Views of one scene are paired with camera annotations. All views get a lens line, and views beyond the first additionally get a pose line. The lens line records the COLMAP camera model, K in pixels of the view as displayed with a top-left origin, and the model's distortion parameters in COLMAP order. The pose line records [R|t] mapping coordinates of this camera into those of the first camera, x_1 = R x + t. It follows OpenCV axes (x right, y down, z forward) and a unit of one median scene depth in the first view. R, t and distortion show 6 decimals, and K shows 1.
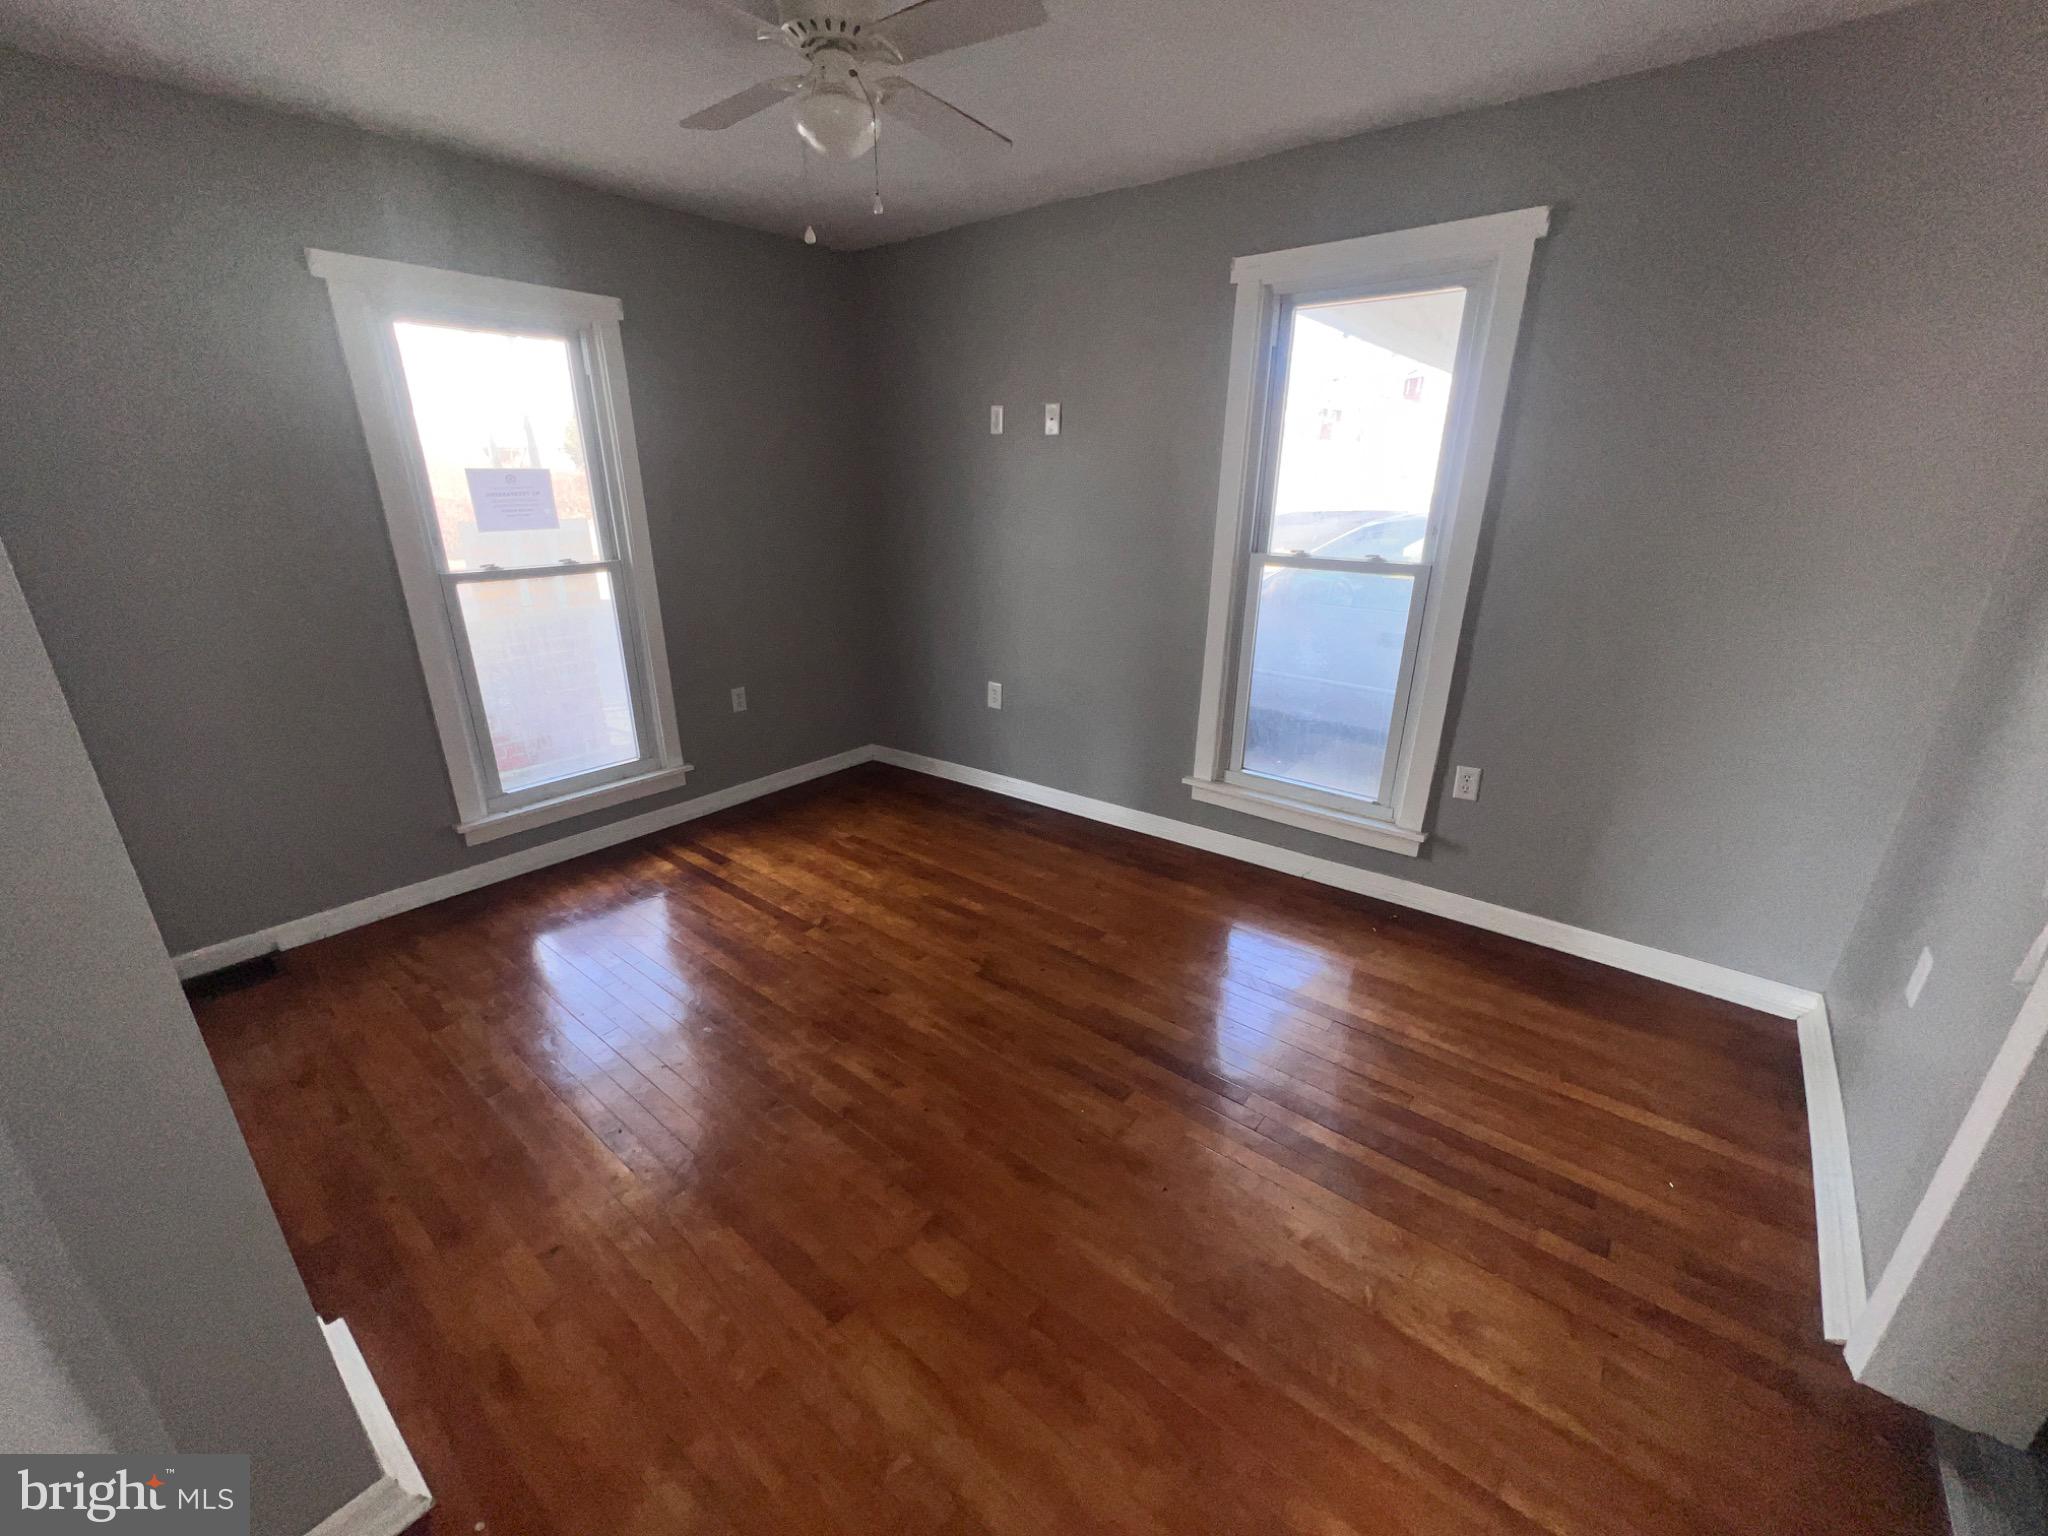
lens RADIAL K [[818.0, 0, 1021.6], [0, 818.0, 771.2], [0, 0, 1]] dist [0.000167, -0.000099]
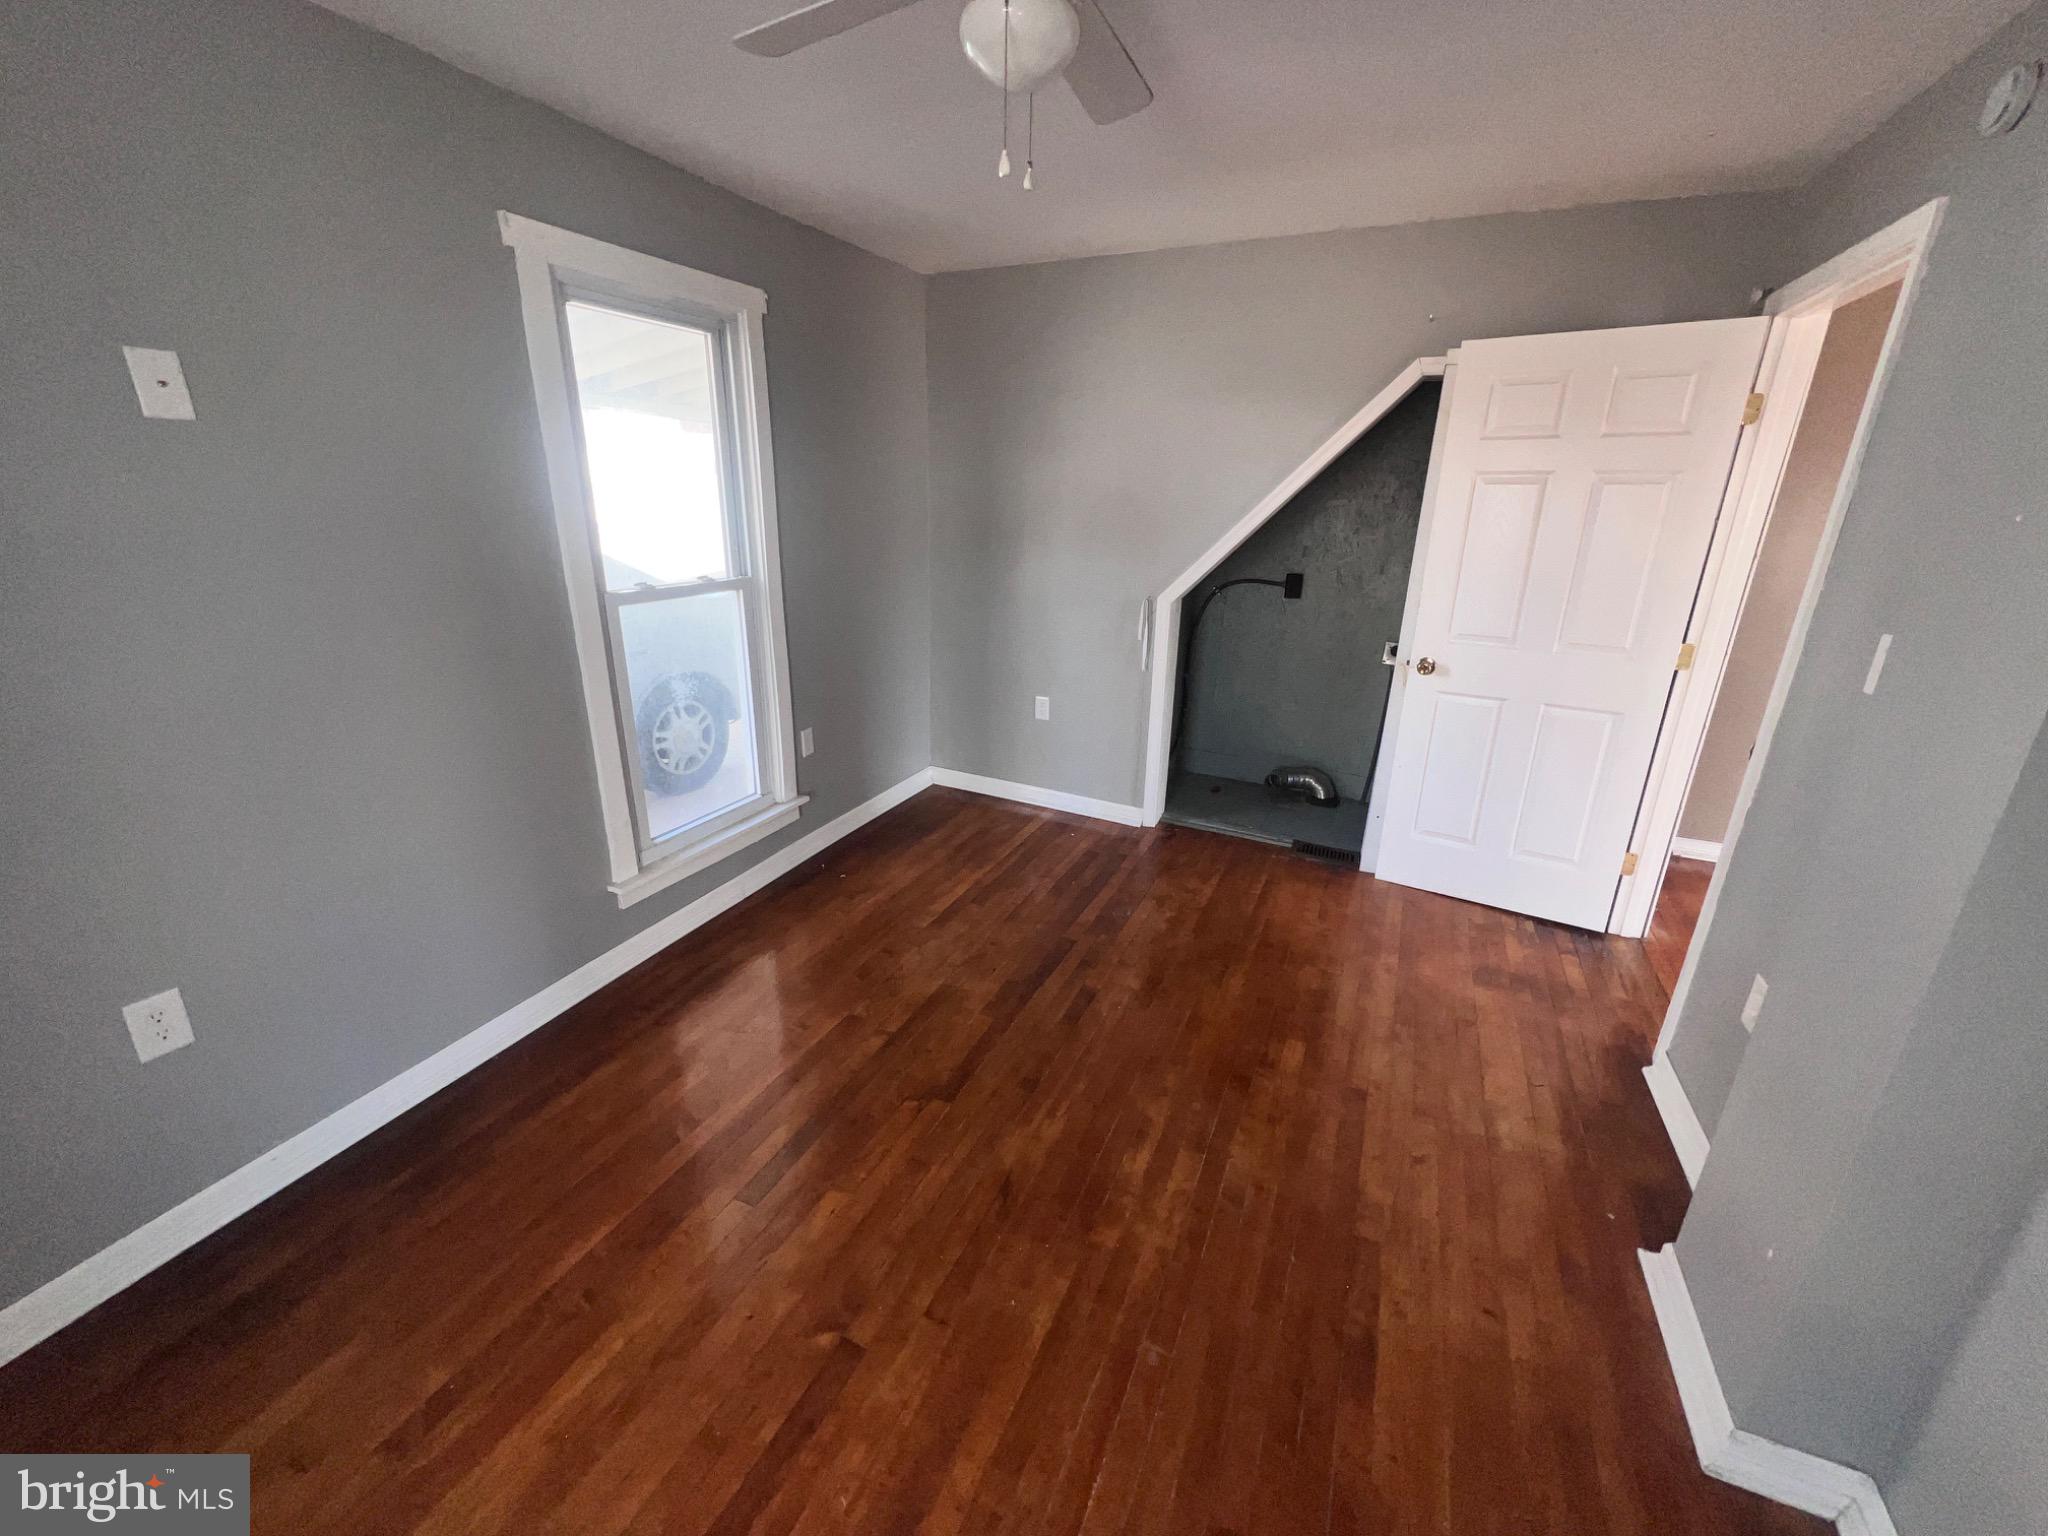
lens RADIAL K [[818.0, 0, 1021.6], [0, 818.0, 771.2], [0, 0, 1]] dist [0.000167, -0.000099]
pose [[-0.240039, -0.325653, 0.914512, -0.765729], [0.314257, 0.865260, 0.390600, -0.366656], [-0.918490, 0.381151, -0.105357, 0.931485]]
